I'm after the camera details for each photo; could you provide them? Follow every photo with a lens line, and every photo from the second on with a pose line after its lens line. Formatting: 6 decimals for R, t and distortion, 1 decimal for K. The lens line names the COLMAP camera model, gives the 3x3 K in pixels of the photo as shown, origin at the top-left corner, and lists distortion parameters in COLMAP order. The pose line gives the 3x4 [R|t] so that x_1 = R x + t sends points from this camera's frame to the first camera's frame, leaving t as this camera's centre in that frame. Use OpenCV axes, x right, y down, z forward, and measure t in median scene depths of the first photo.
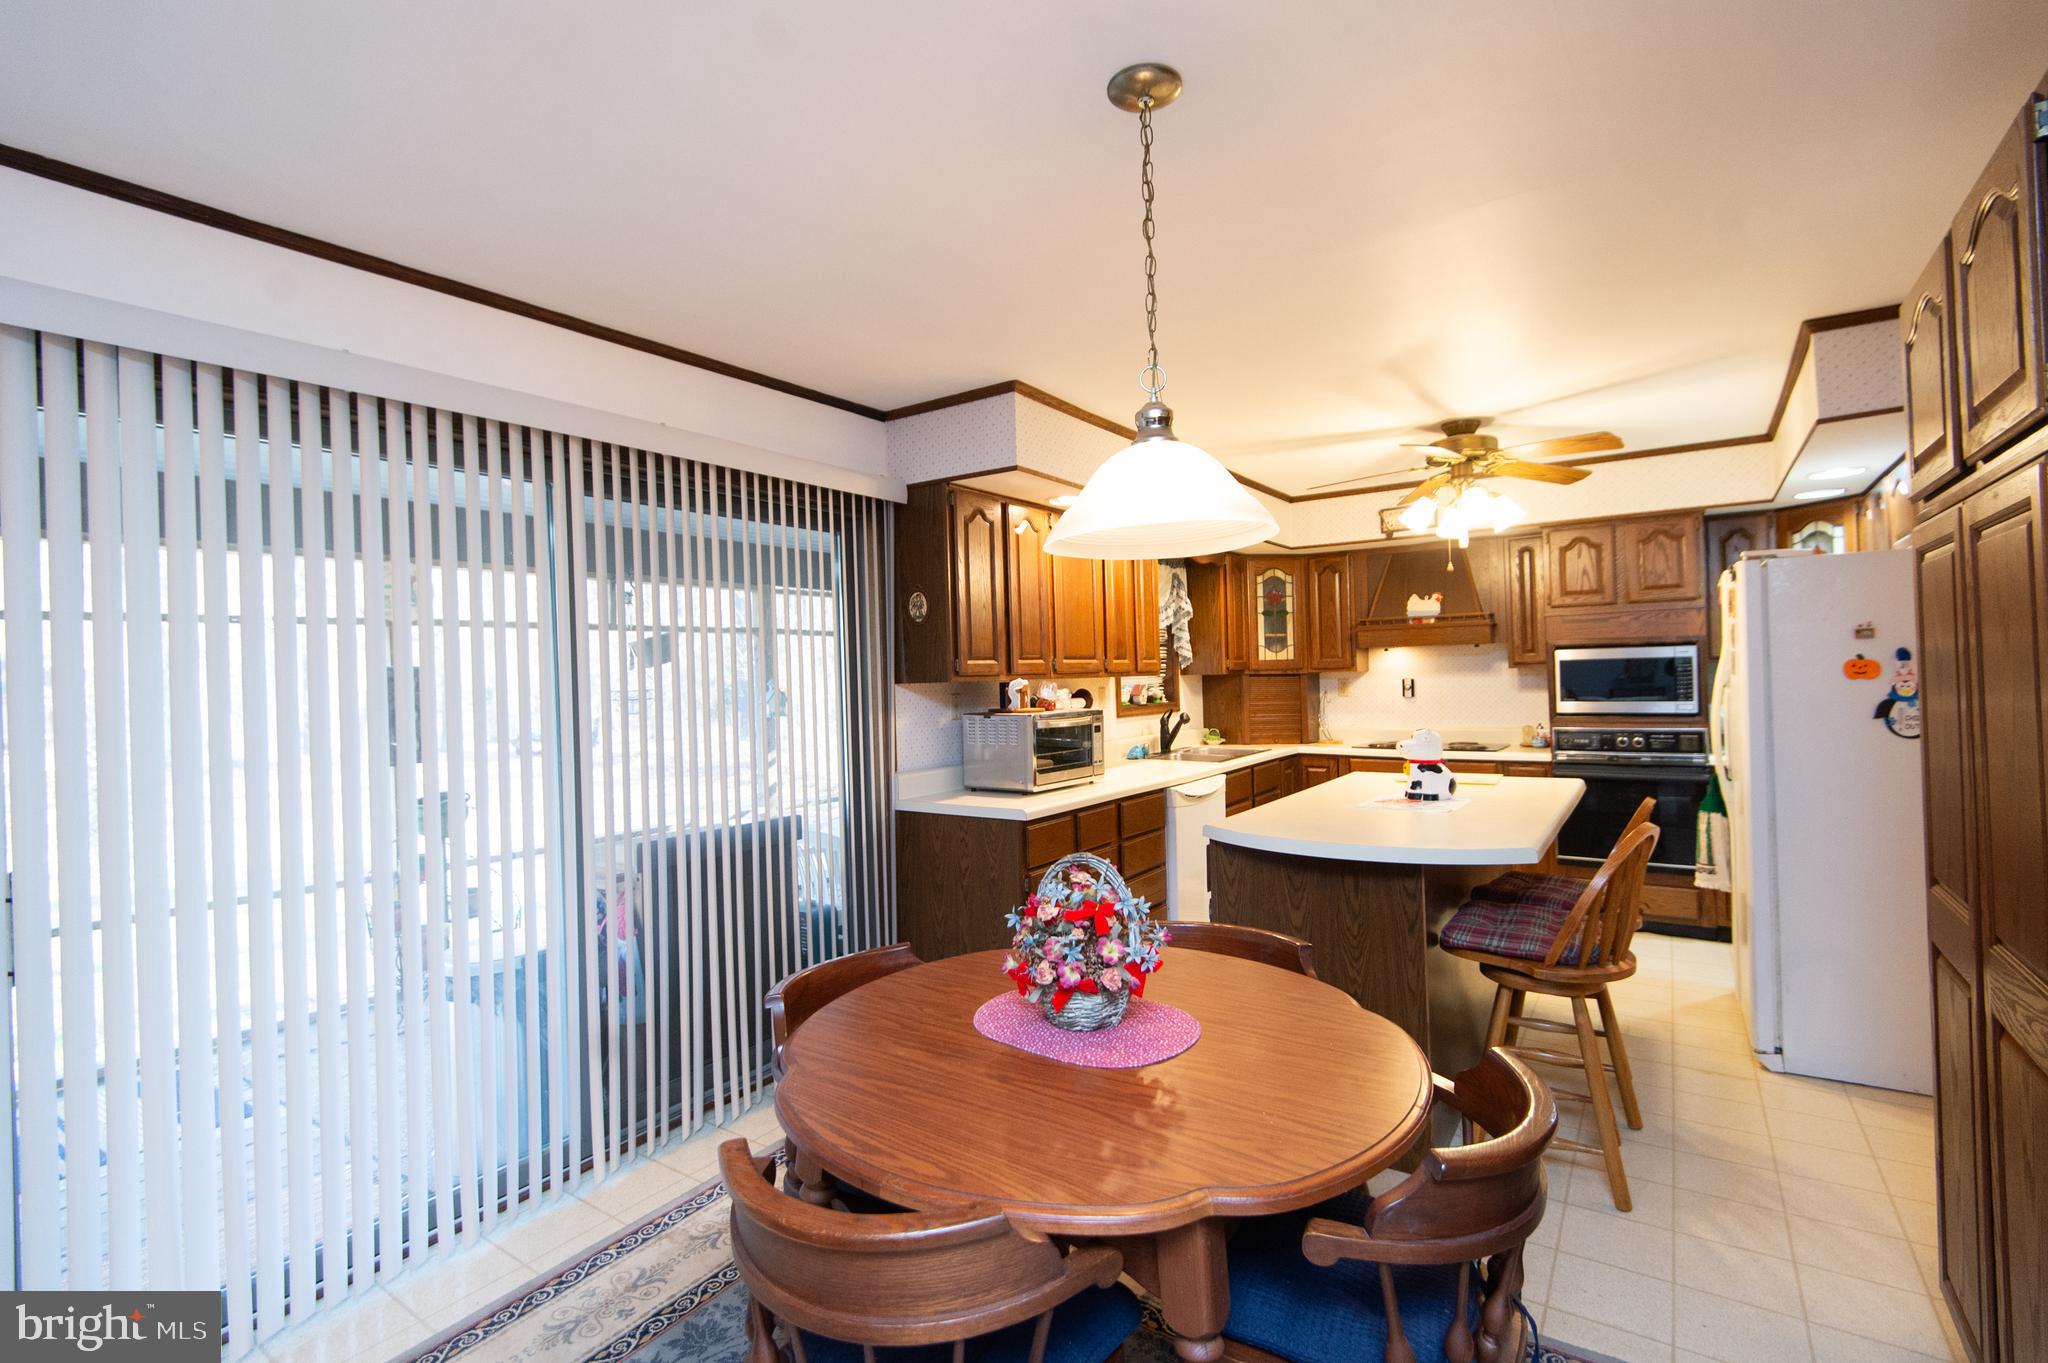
lens RADIAL K [[919.8, 0, 1006.3], [0, 919.8, 680.7], [0, 0, 1]] dist [0.016491, -0.003128]
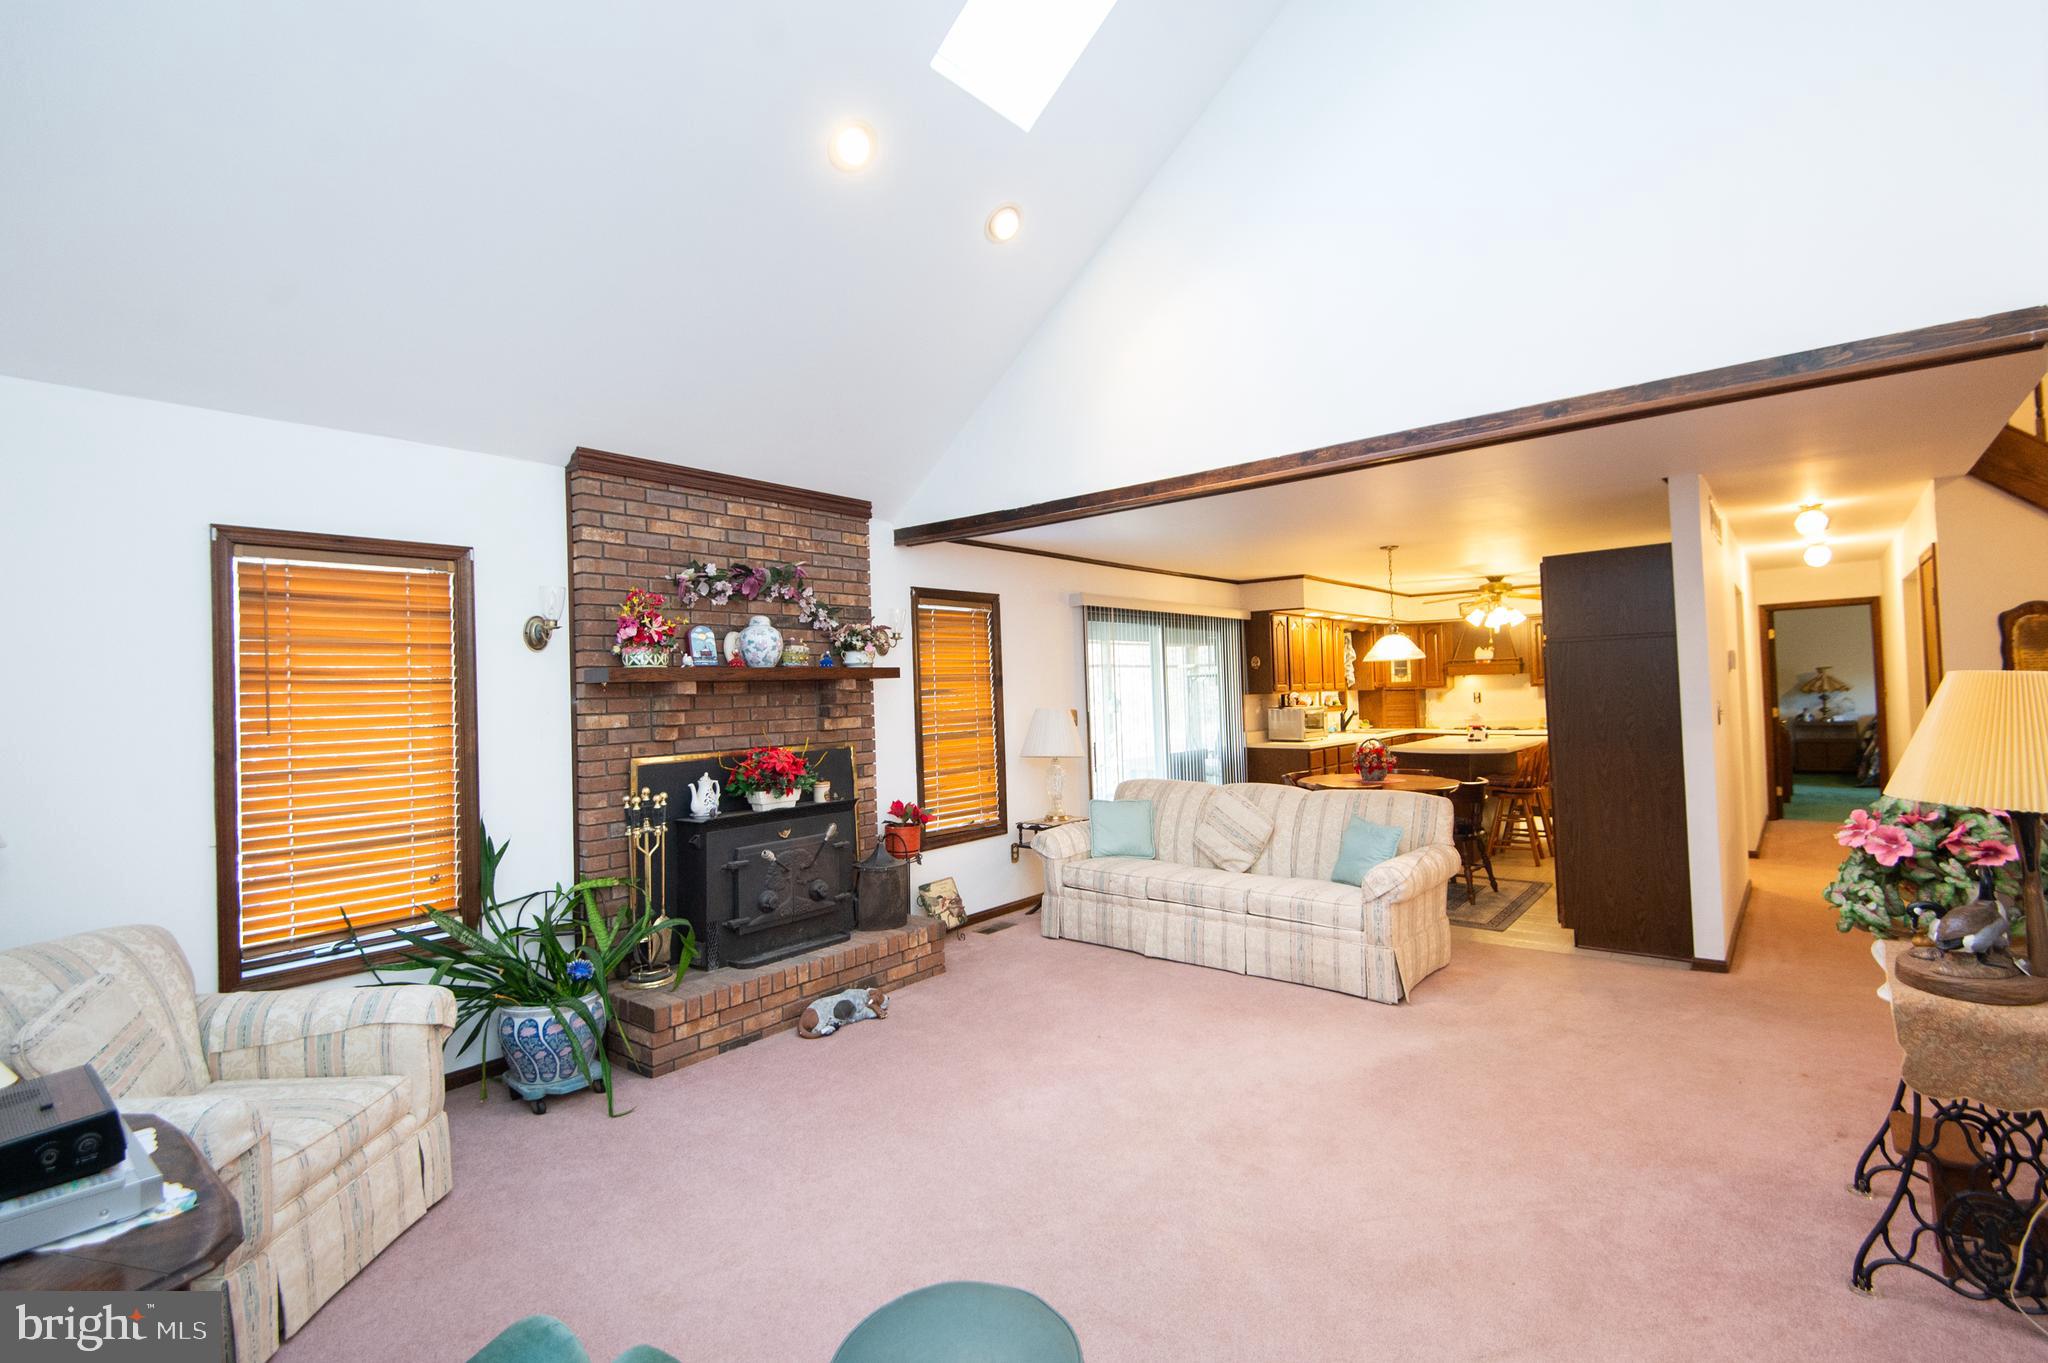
lens RADIAL K [[919.8, 0, 1005.1], [0, 919.8, 676.3], [0, 0, 1]] dist [0.016491, -0.003128]
pose [[0.996299, -0.002721, -0.085908, -0.501650], [0.001175, 0.999837, -0.018042, -0.002788], [0.085943, 0.017875, 0.996140, -1.341969]]
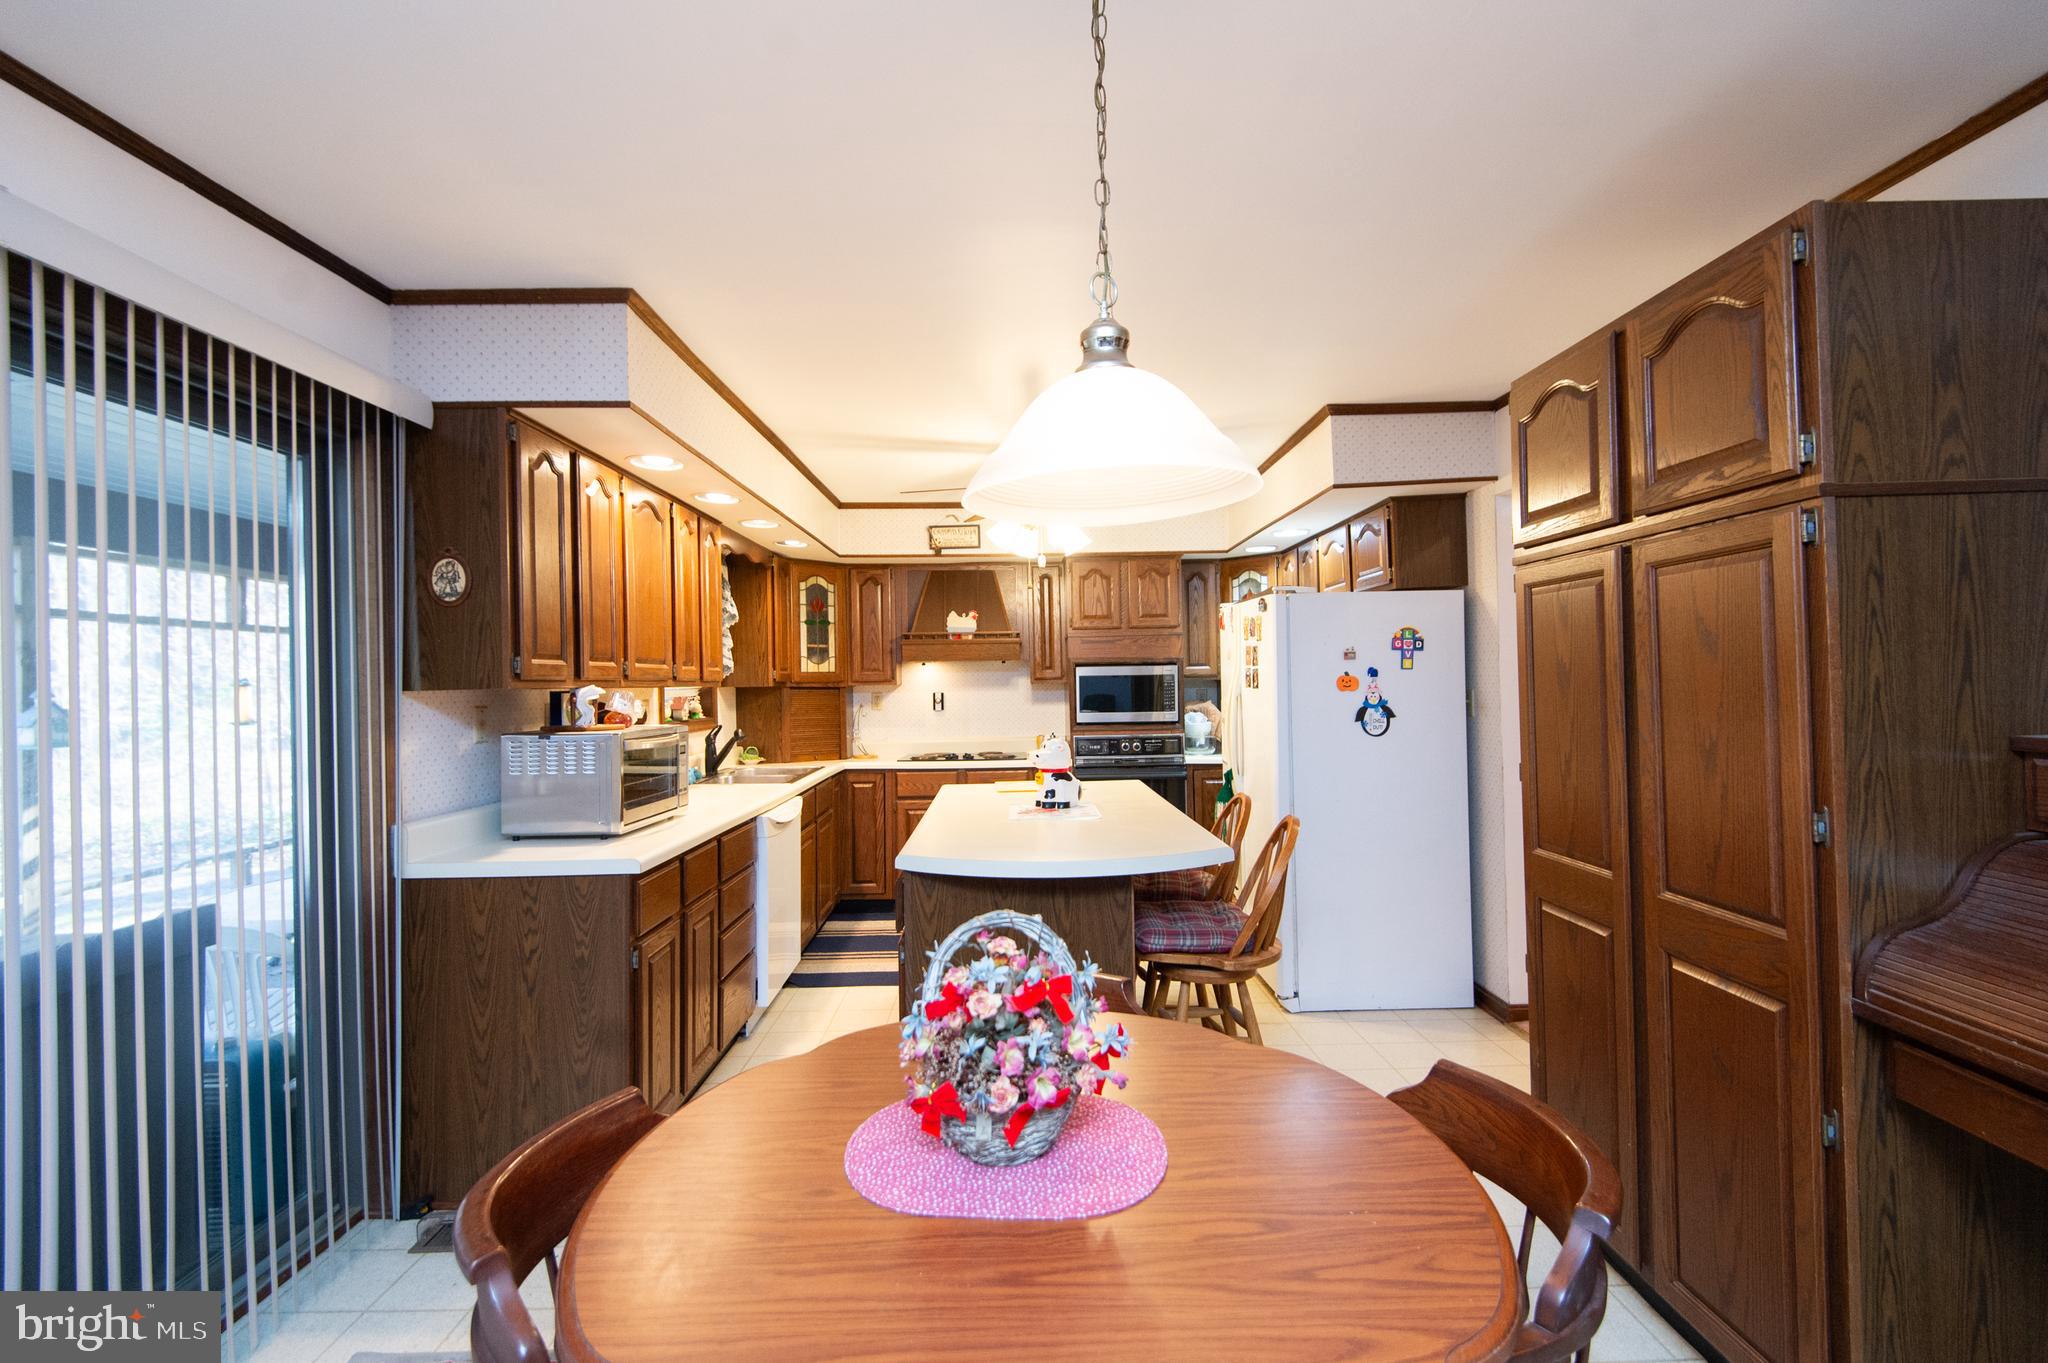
lens RADIAL K [[919.8, 0, 1022.5], [0, 919.8, 671.5], [0, 0, 1]] dist [0.016491, -0.003128]
pose [[0.807325, 0.019668, 0.589780, -0.145053], [-0.001514, 0.999510, -0.031259, 0.009178], [-0.590105, 0.024343, 0.806959, 0.172751]]
